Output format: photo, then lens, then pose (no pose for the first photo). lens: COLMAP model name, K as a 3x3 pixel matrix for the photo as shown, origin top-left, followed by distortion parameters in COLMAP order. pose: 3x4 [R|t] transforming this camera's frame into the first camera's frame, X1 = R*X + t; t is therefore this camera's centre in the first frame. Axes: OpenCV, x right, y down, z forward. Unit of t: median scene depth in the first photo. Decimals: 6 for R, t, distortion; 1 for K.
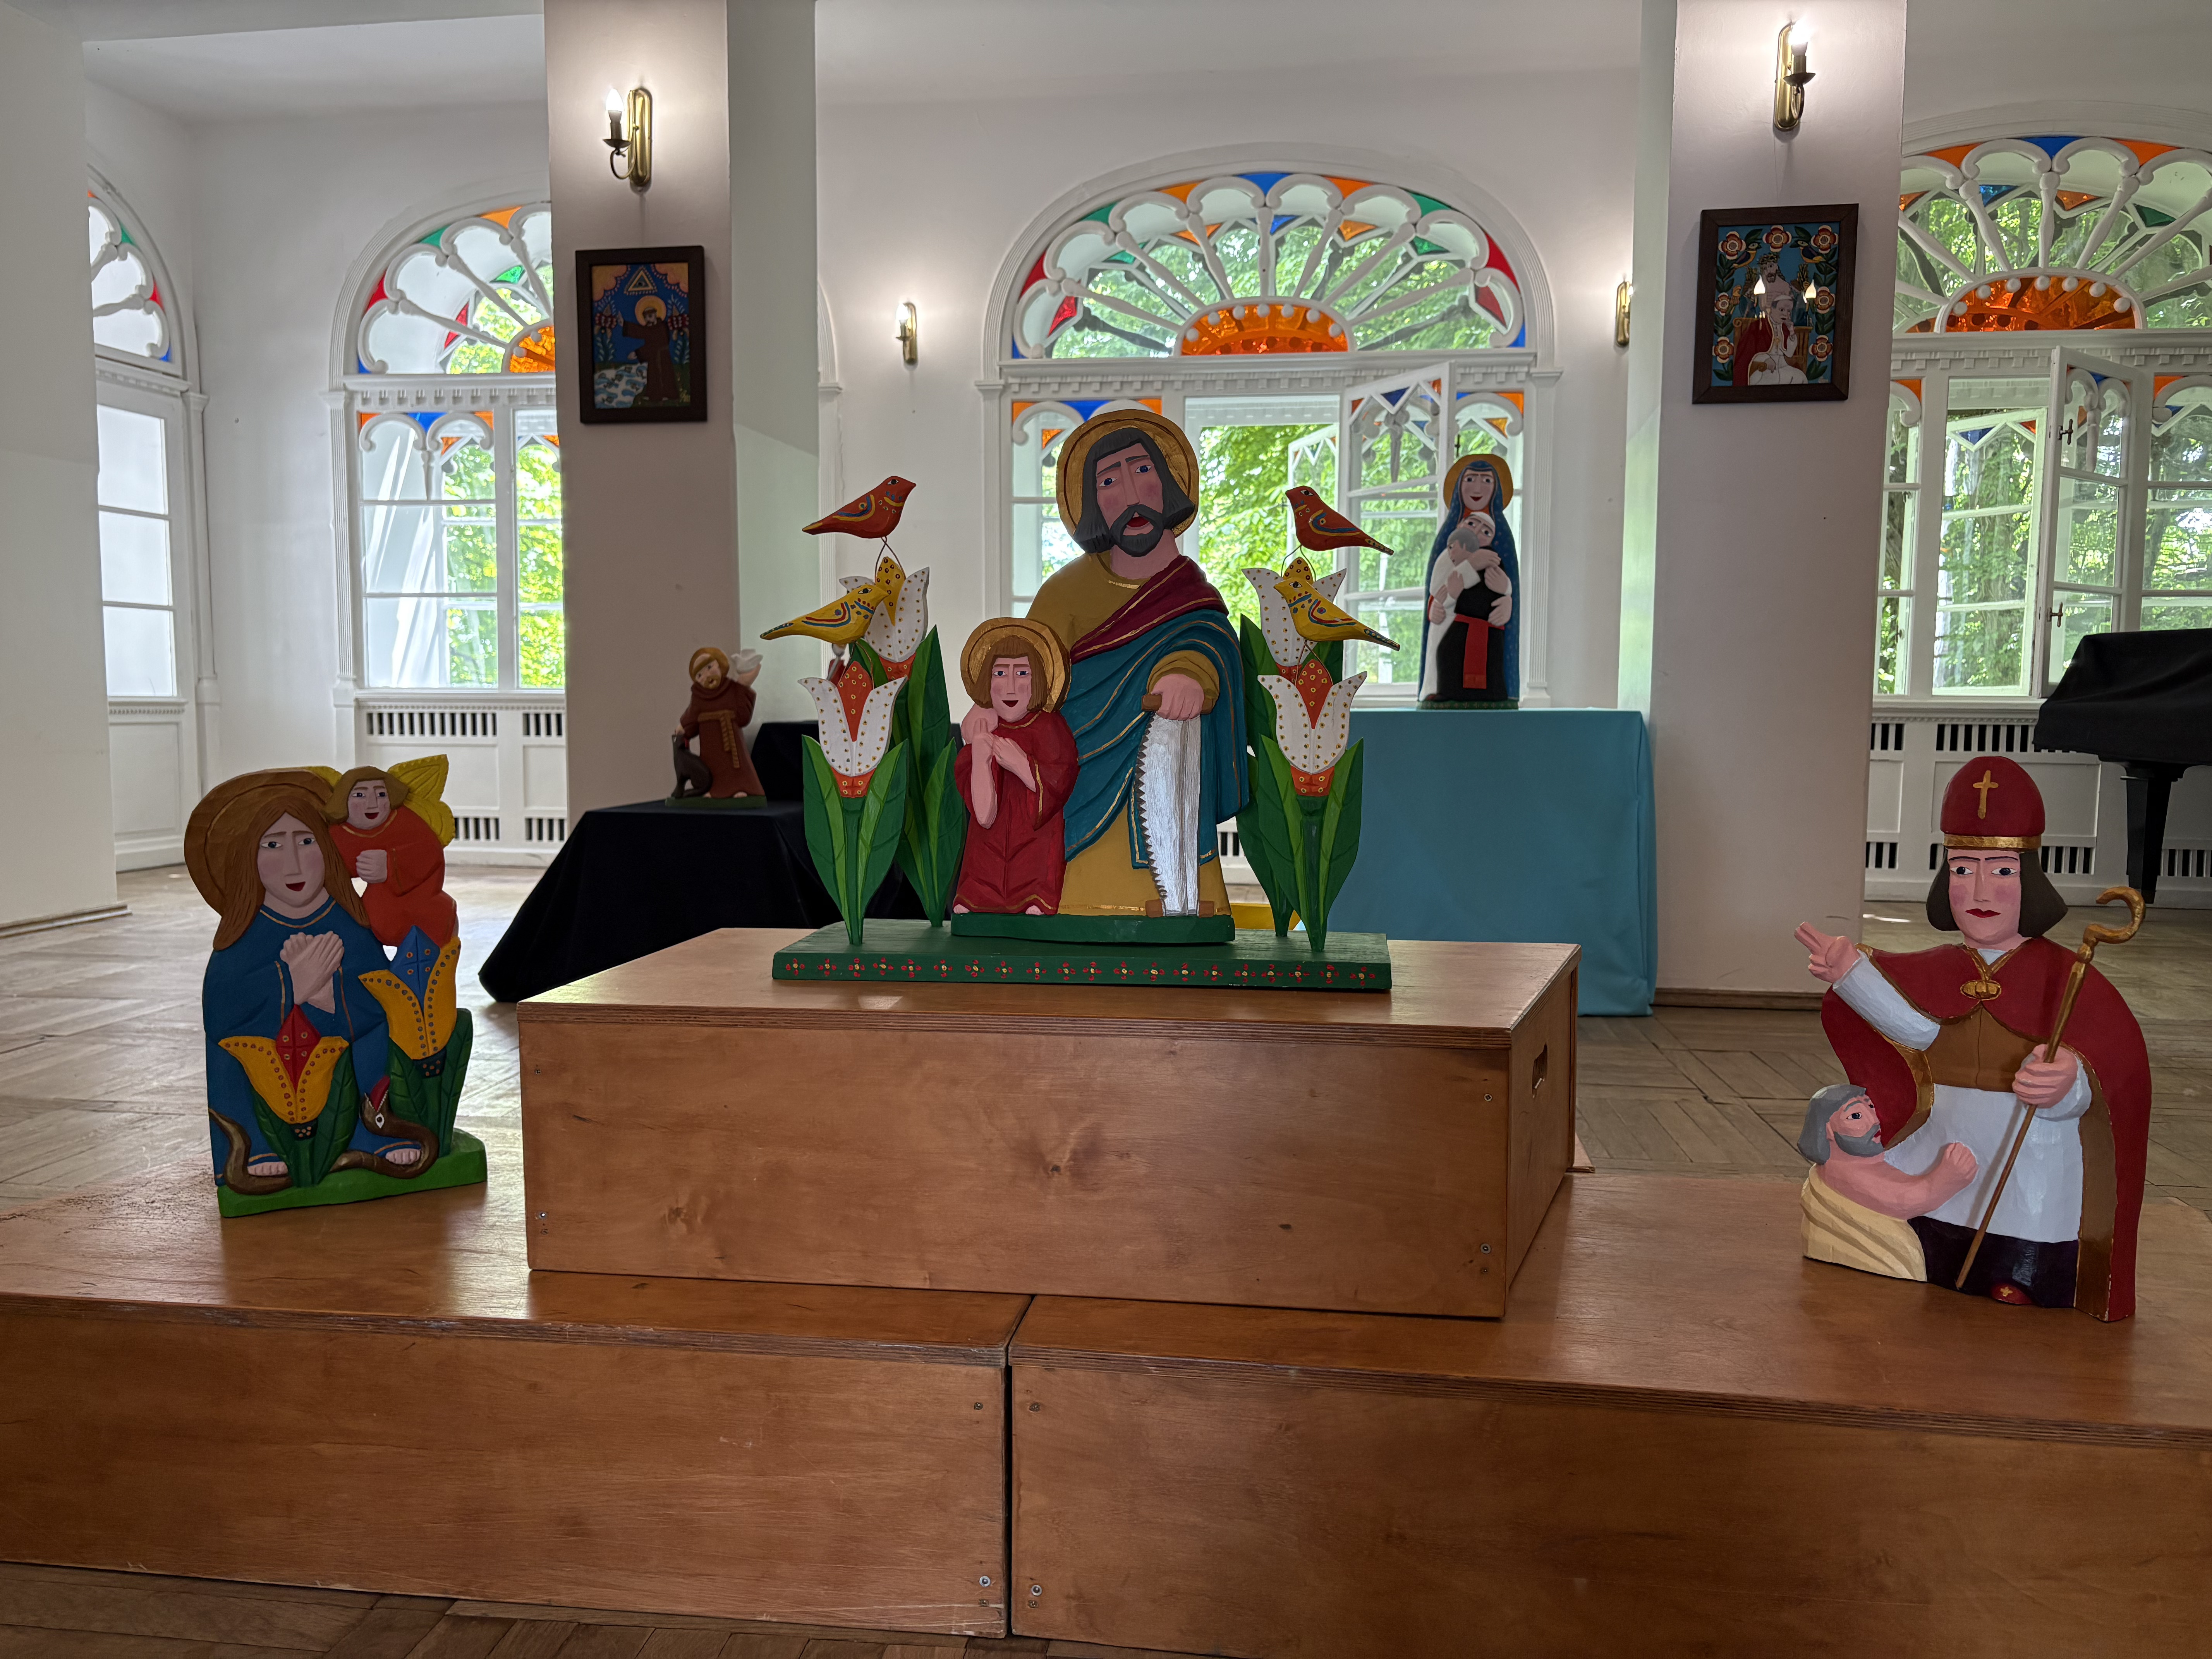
lens RADIAL K [[1684.7, 0, 1100.6], [0, 1684.7, 845.4], [0, 0, 1]] dist [0.030738, -0.015956]
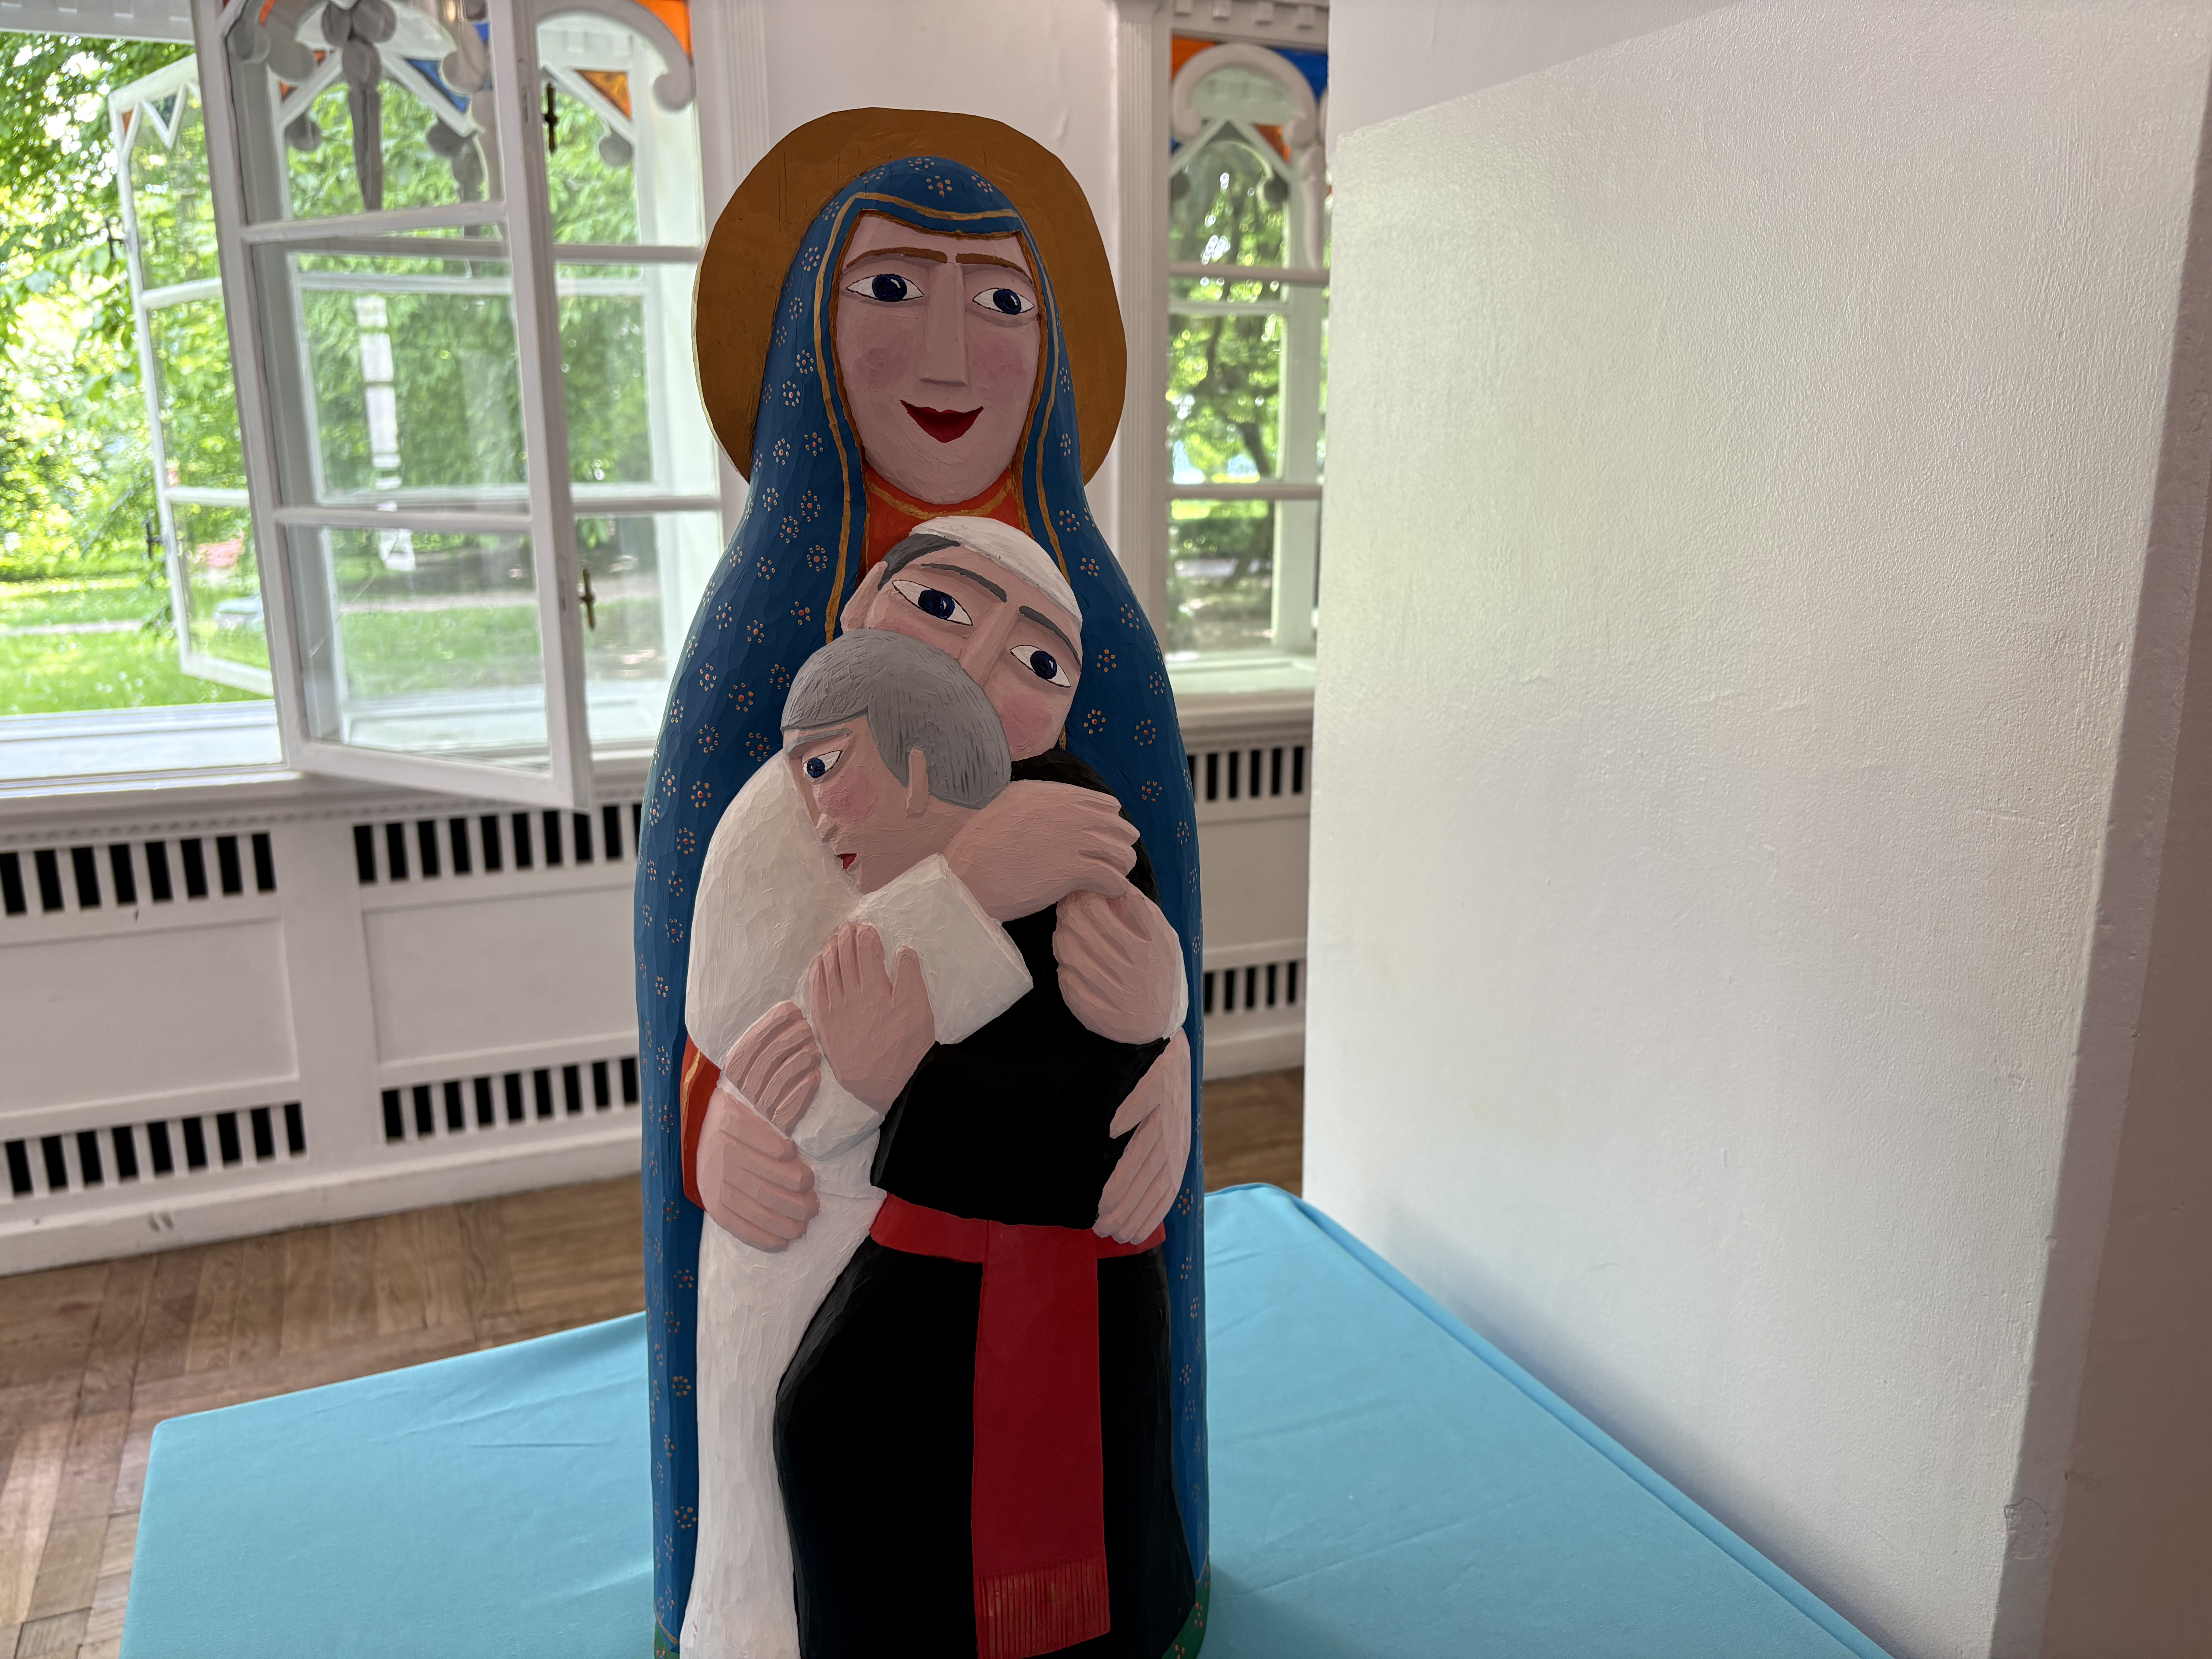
lens RADIAL K [[1684.7, 0, 1102.6], [0, 1684.7, 828.8], [0, 0, 1]] dist [0.030738, -0.015956]
pose [[0.852506, -0.122707, 0.508110, 0.164387], [0.049961, 0.986734, 0.154468, -0.206233], [-0.520324, -0.106300, 0.847327, 0.922905]]
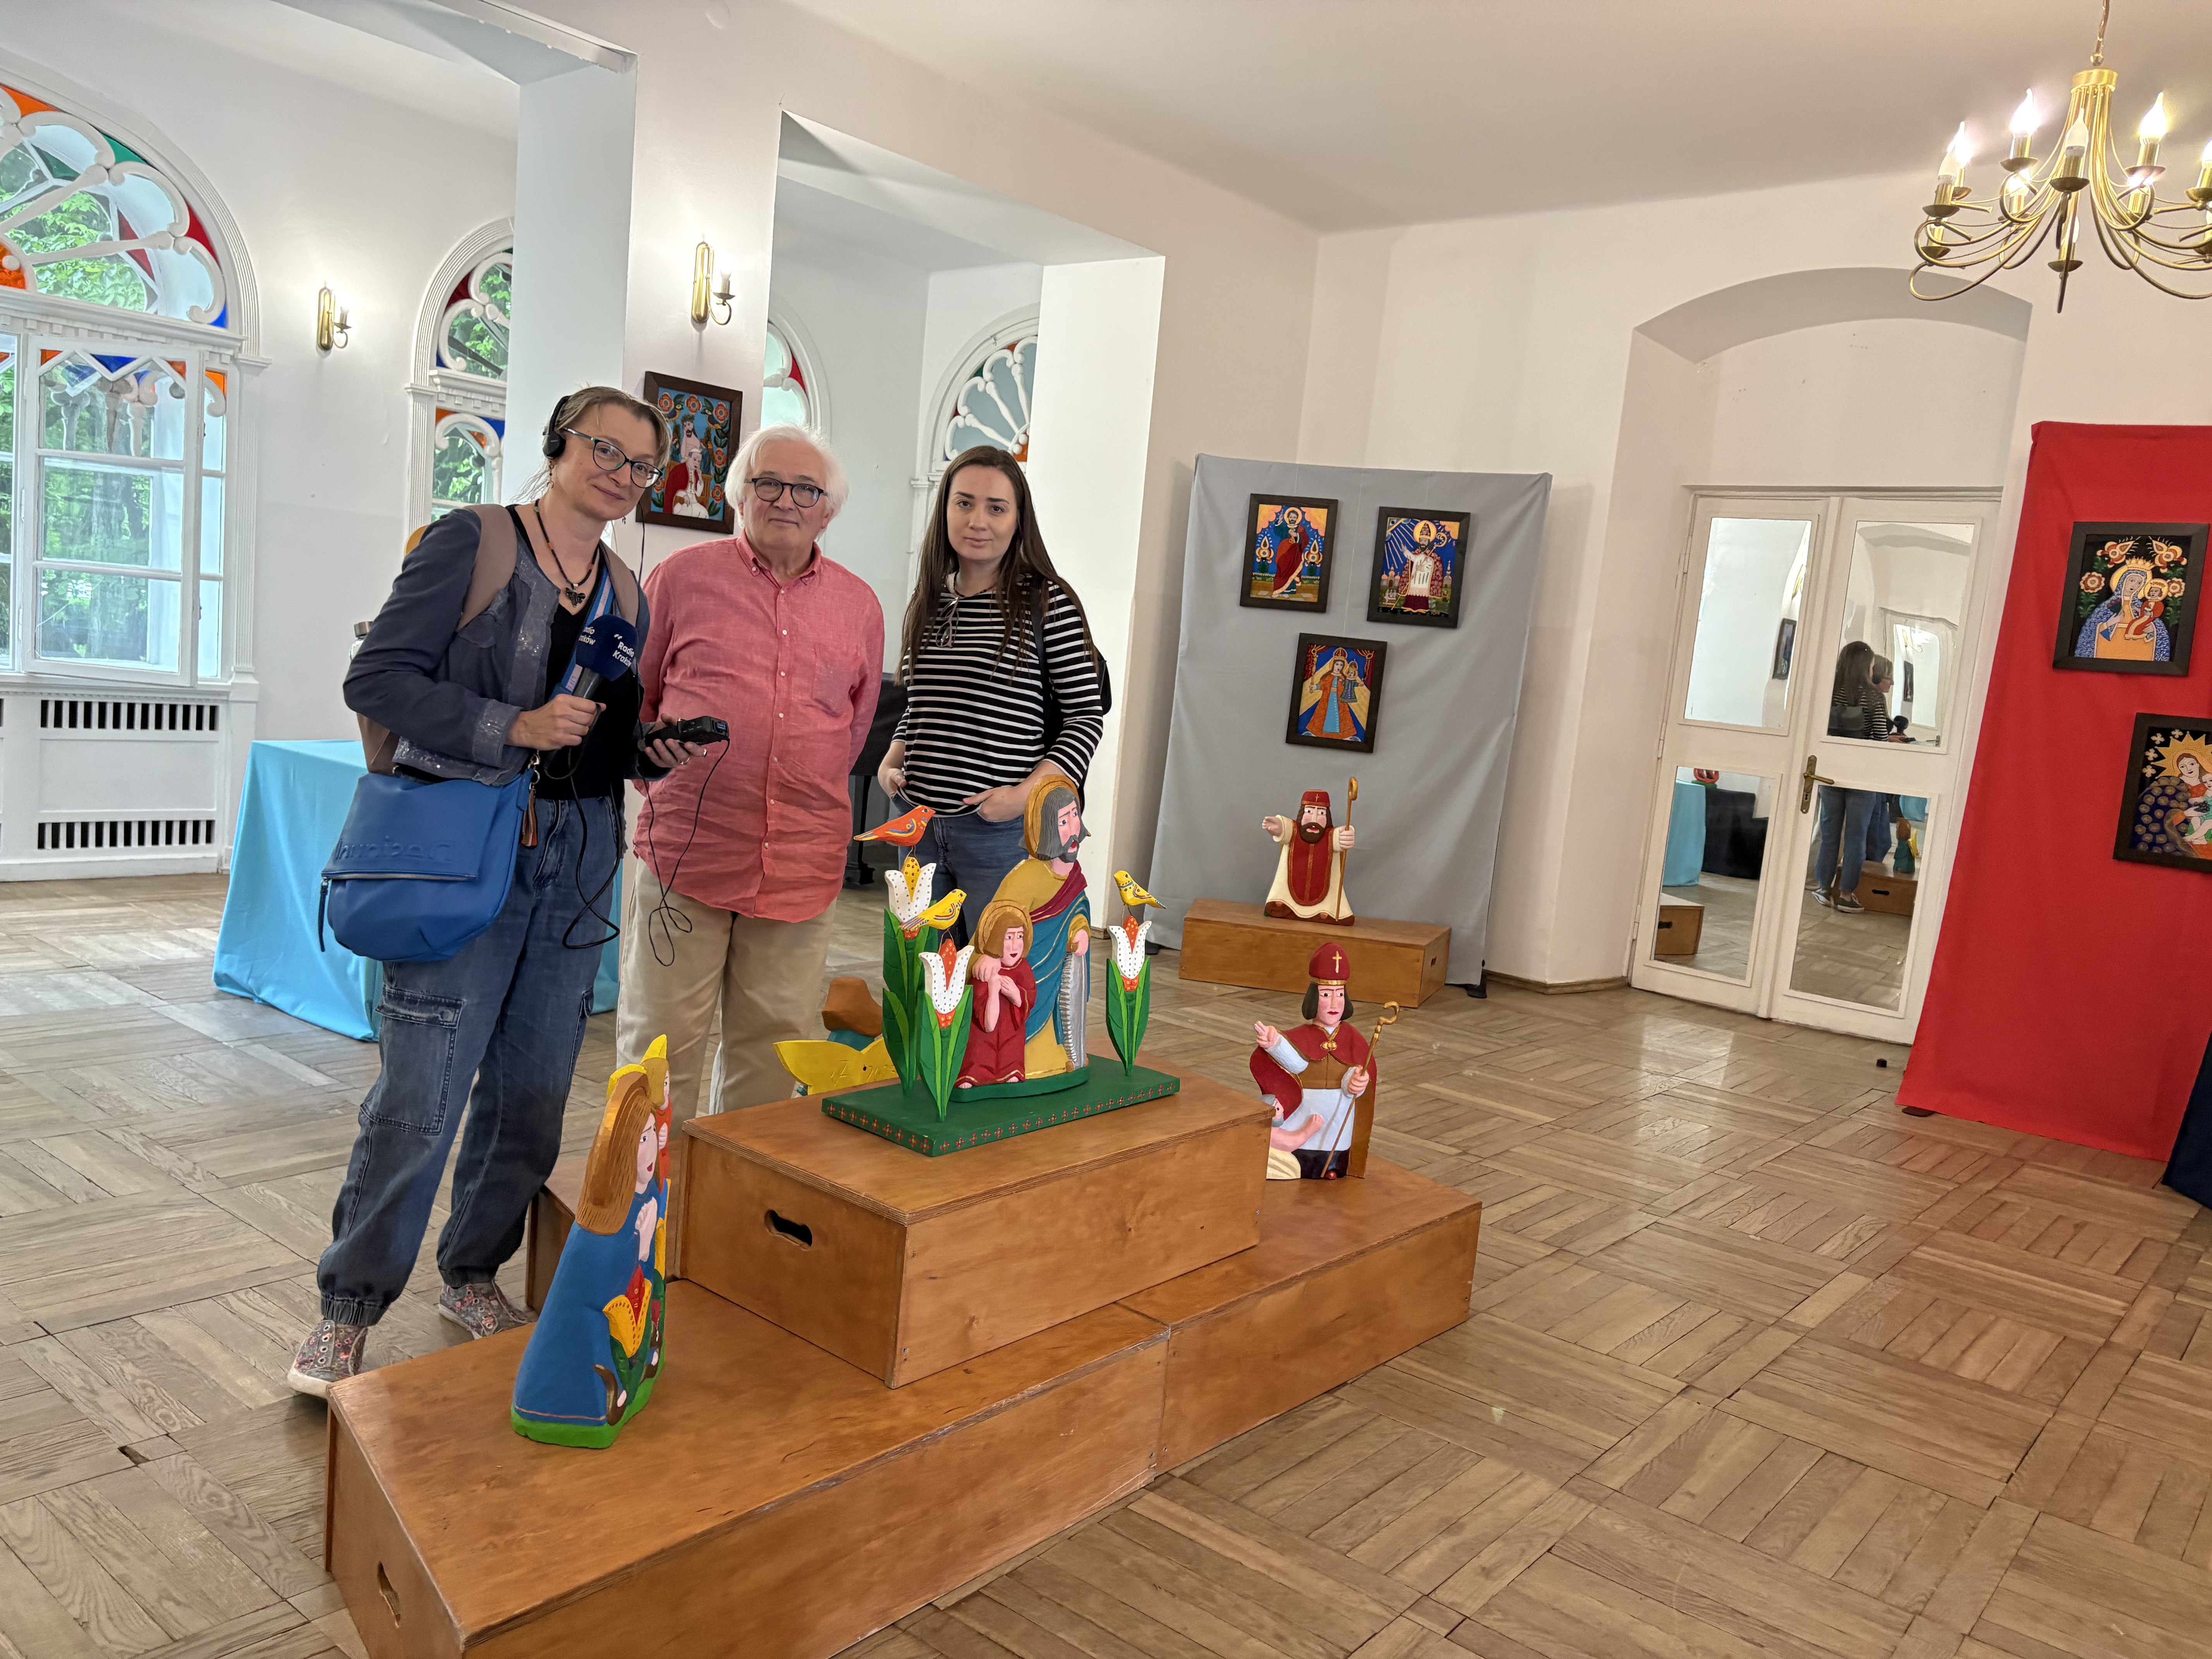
lens RADIAL K [[1684.7, 0, 1153.0], [0, 1684.7, 836.1], [0, 0, 1]] dist [0.030738, -0.015956]
pose [[0.501675, -0.054309, 0.863350, -0.552510], [-0.017436, 0.997190, 0.072860, -0.128020], [-0.864880, -0.051605, 0.499319, 0.035493]]
